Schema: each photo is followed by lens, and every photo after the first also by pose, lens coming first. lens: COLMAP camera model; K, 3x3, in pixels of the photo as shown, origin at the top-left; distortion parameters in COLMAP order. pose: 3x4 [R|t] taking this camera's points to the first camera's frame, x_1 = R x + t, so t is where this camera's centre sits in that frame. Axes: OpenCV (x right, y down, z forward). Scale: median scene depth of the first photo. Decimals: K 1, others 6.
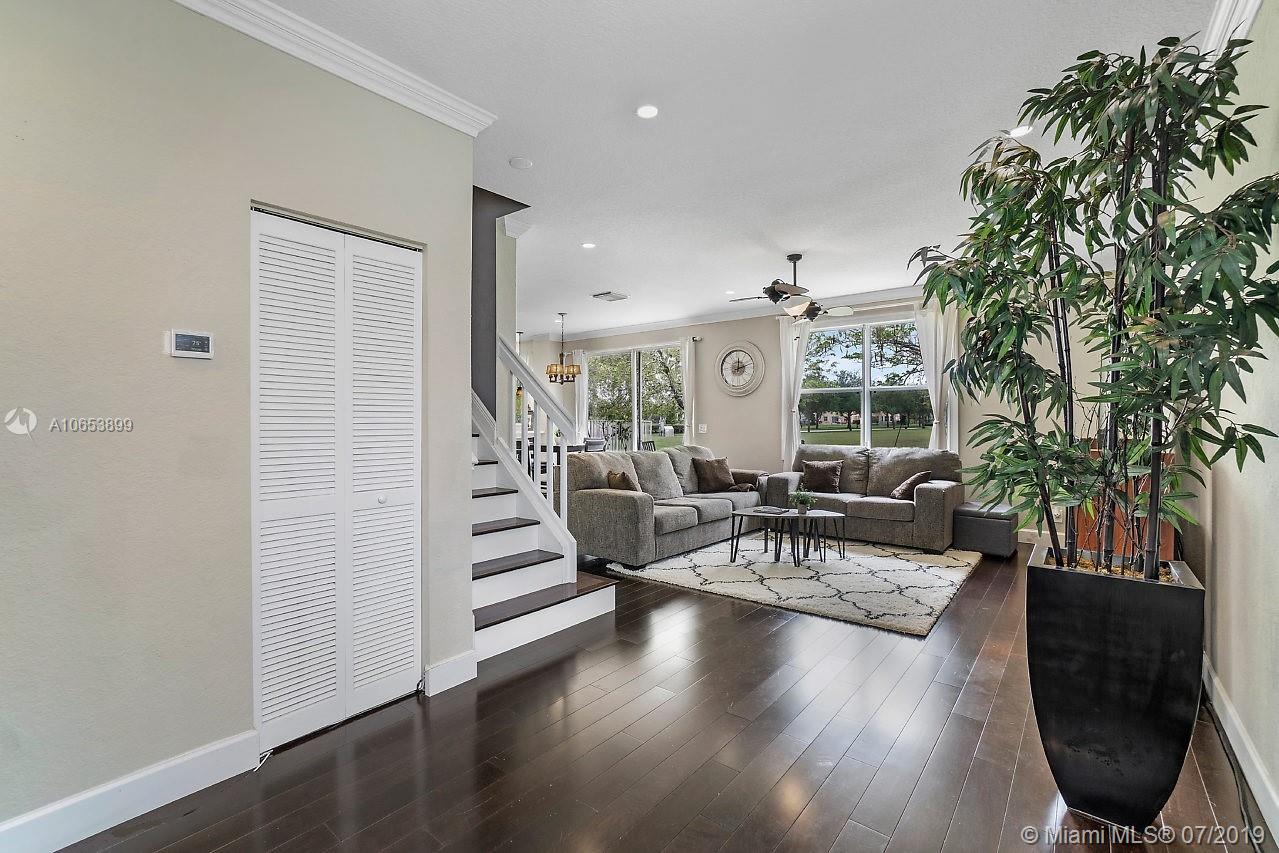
lens RADIAL K [[562.1, 0, 650.4], [0, 562.1, 404.8], [0, 0, 1]] dist [-0.008728, 0.006023]
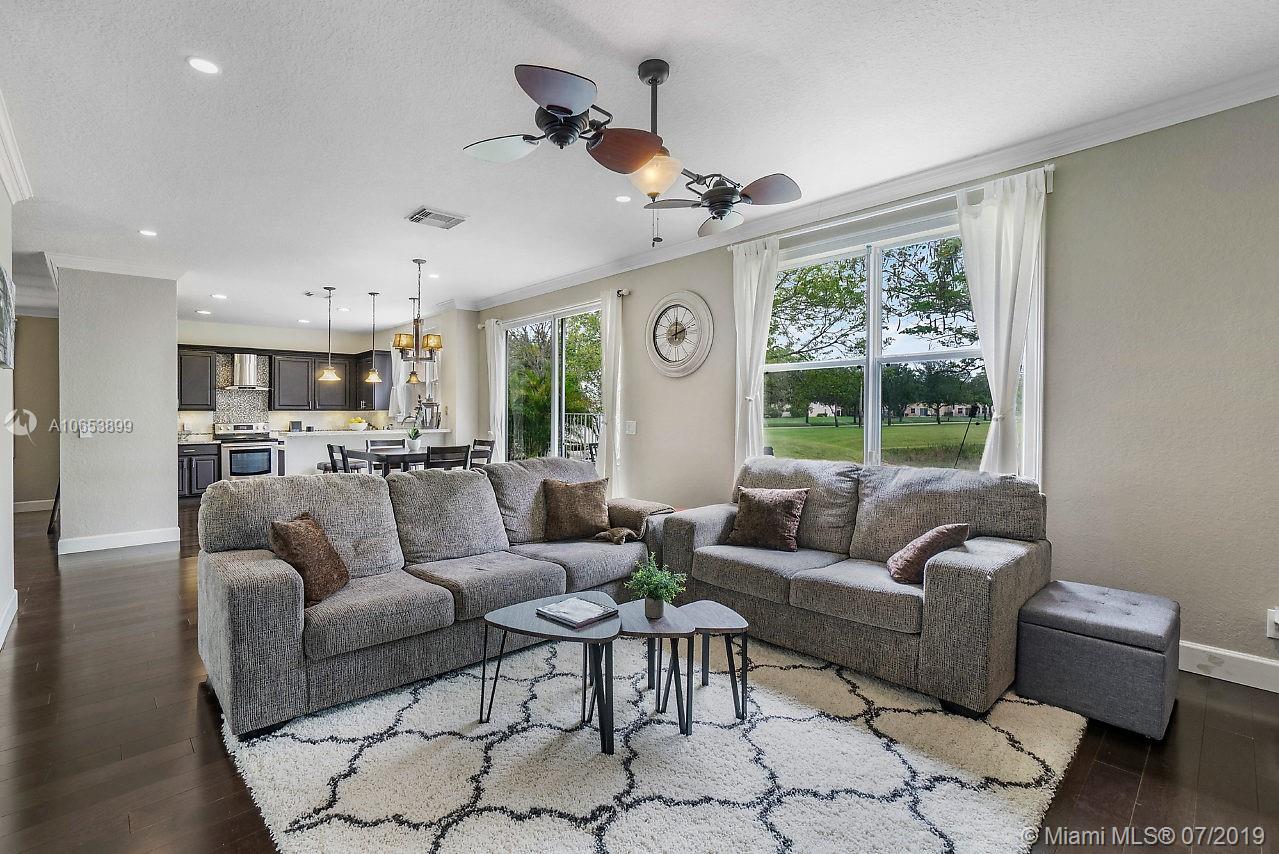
lens RADIAL K [[562.1, 0, 638.3], [0, 562.1, 417.6], [0, 0, 1]] dist [-0.008728, 0.006023]
pose [[0.986918, -0.001933, -0.161213, 0.273263], [0.007583, 0.999378, 0.034440, 0.010535], [0.161046, -0.035212, 0.986319, 0.447726]]
